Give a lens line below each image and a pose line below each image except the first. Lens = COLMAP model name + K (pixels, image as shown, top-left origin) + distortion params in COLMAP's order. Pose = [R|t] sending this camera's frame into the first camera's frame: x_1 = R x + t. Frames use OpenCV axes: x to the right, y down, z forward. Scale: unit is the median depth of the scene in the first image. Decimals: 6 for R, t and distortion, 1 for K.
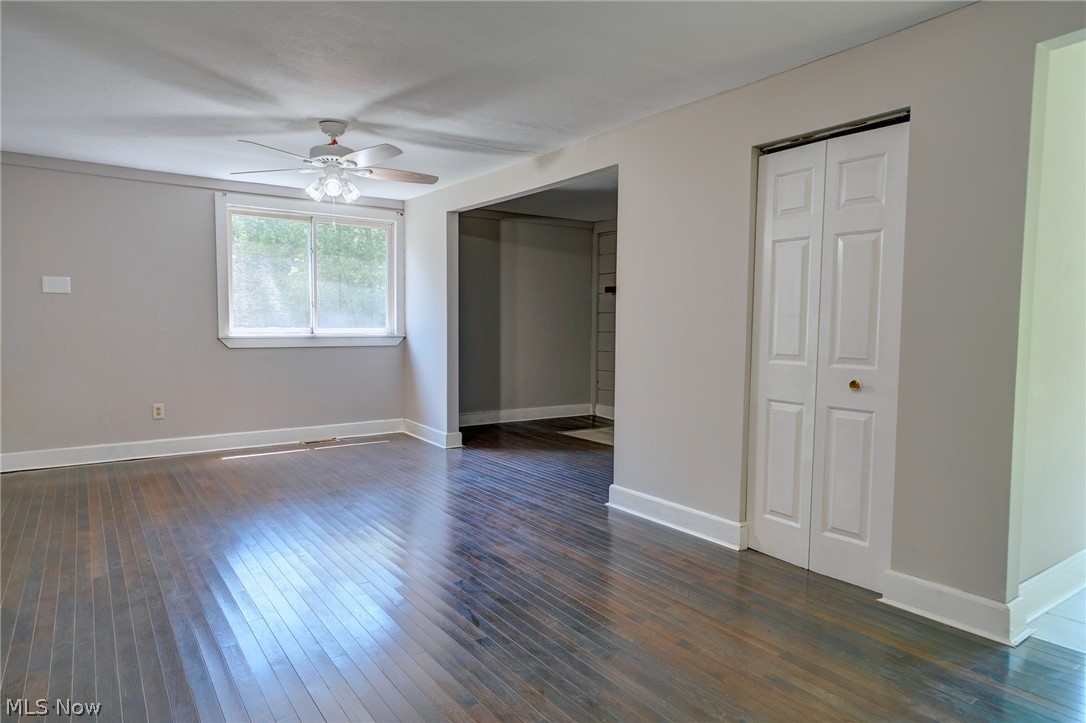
lens RADIAL K [[651.0, 0, 543.0], [0, 651.0, 365.6], [0, 0, 1]] dist [-0.016563, 0.012590]
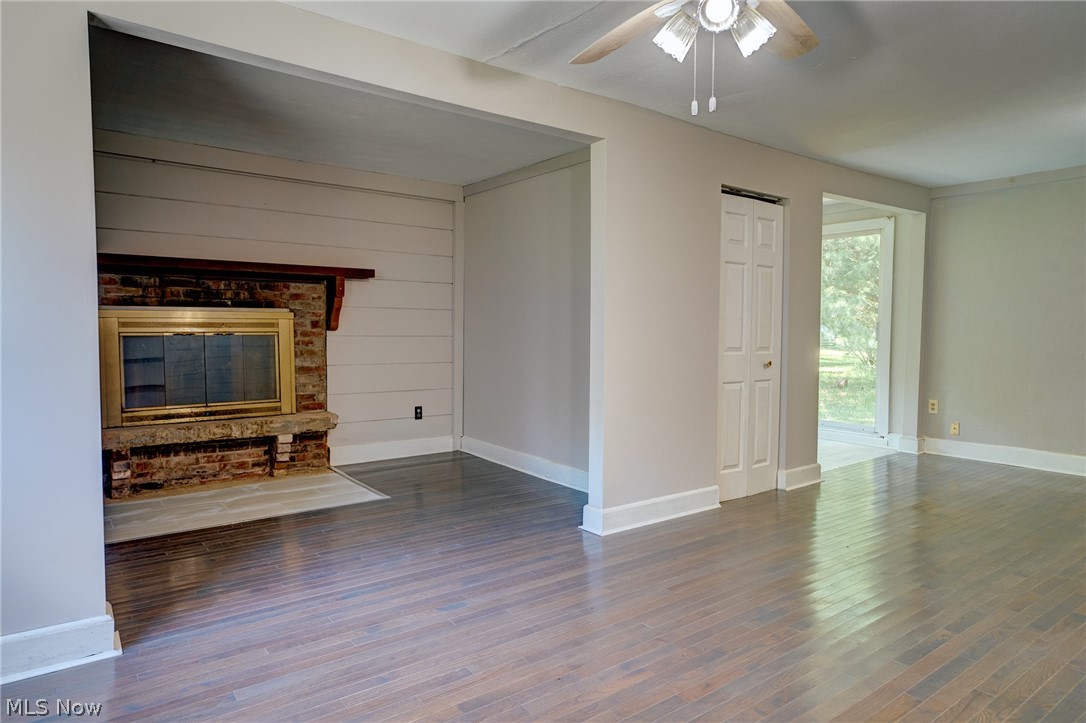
lens RADIAL K [[651.0, 0, 543.6], [0, 651.0, 360.1], [0, 0, 1]] dist [-0.016563, 0.012590]
pose [[-0.018016, -0.059054, 0.998092, -0.986318], [0.054706, 0.996701, 0.059959, -0.095021], [-0.998340, 0.055682, -0.014726, 1.437591]]
